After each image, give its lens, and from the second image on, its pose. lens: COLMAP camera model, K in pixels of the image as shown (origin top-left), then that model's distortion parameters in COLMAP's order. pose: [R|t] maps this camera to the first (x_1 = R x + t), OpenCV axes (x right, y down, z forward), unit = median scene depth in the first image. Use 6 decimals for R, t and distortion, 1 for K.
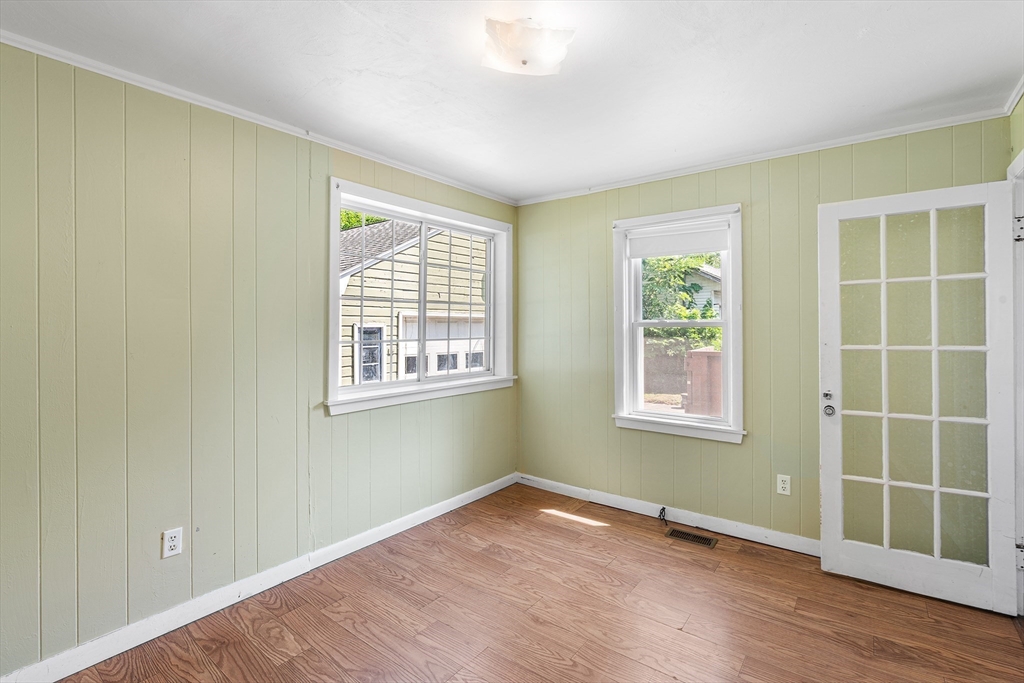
lens RADIAL K [[474.8, 0, 512.9], [0, 474.8, 326.4], [0, 0, 1]] dist [-0.010109, 0.004440]
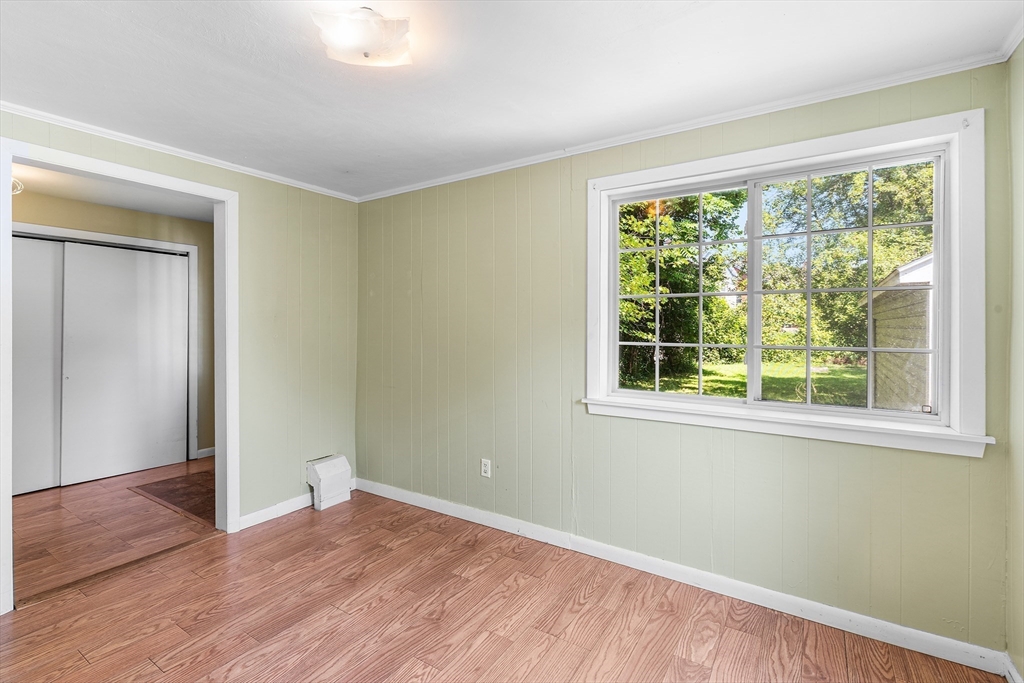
lens RADIAL K [[474.8, 0, 519.4], [0, 474.8, 327.9], [0, 0, 1]] dist [-0.010109, 0.004440]
pose [[0.077781, 0.014140, -0.996870, 0.673437], [0.001752, 0.999896, 0.014320, -0.014521], [0.996969, -0.002860, 0.077748, 0.824603]]
